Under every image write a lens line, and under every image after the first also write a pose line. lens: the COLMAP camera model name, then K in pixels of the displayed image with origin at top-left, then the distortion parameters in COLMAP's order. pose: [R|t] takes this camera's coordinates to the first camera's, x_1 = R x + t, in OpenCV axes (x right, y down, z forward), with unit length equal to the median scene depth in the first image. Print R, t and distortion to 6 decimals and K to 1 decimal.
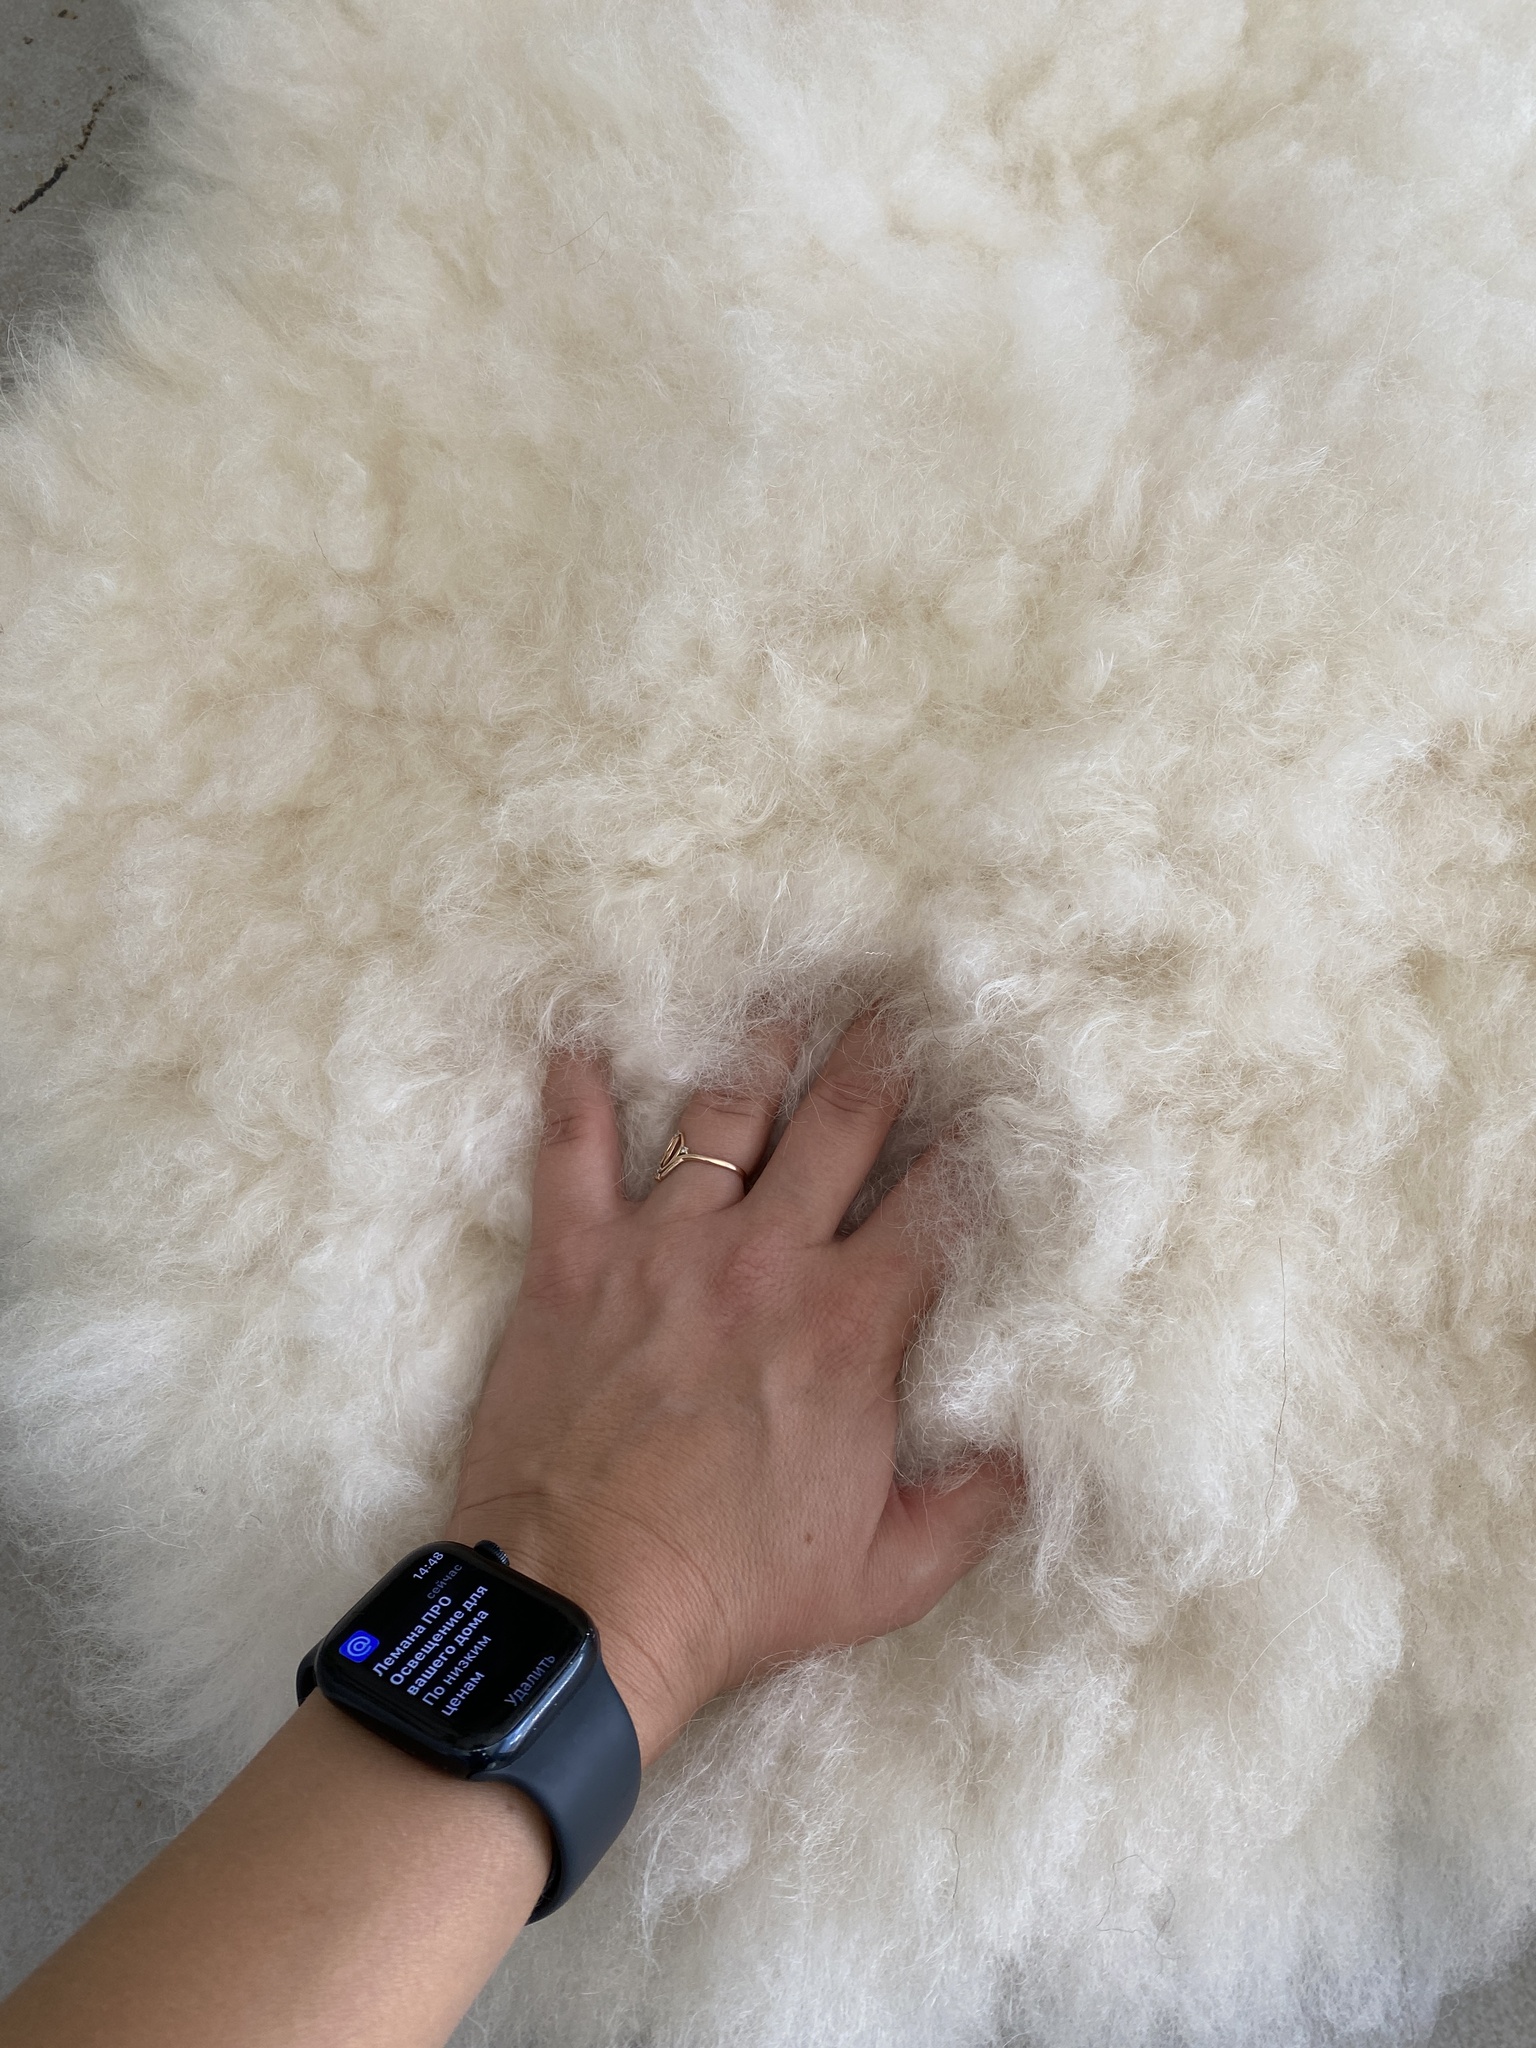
lens RADIAL K [[1541.3, 0, 768.0], [0, 1541.3, 1024.0], [0, 0, 1]] dist [-0.124992, 0.127810]
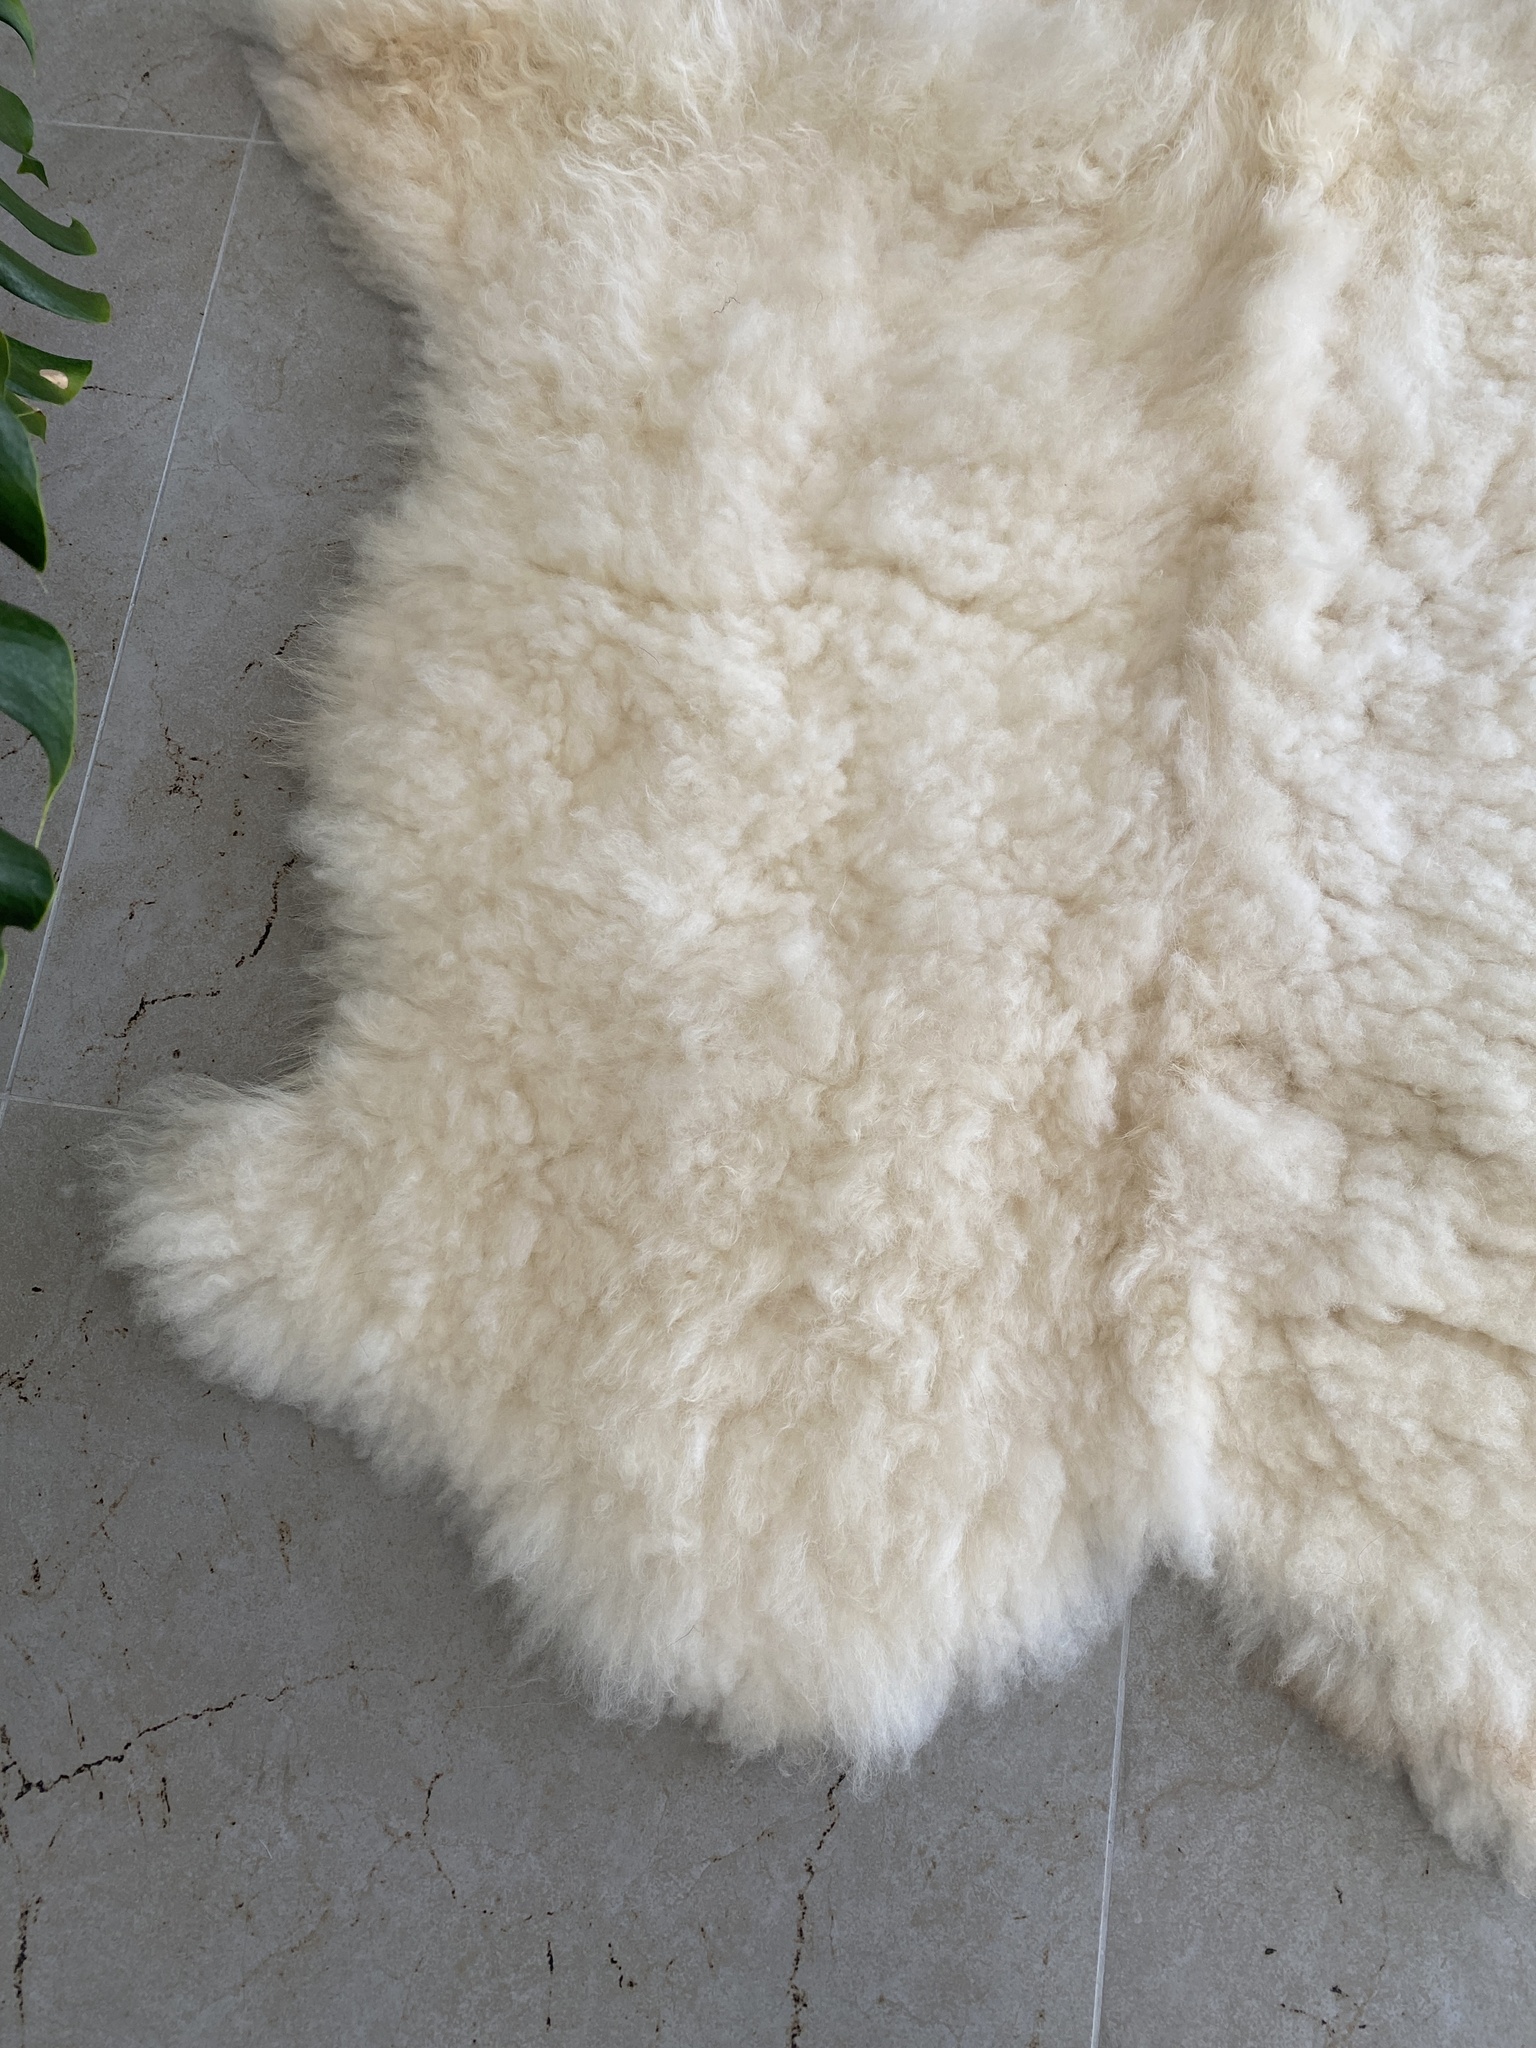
lens RADIAL K [[1558.6, 0, 766.4], [0, 1558.6, 998.5], [0, 0, 1]] dist [0.067858, -0.085118]
pose [[0.961674, -0.263307, 0.076507, -0.053384], [0.262274, 0.964709, 0.023436, -0.468000], [-0.079978, -0.002472, 0.996794, -1.331667]]
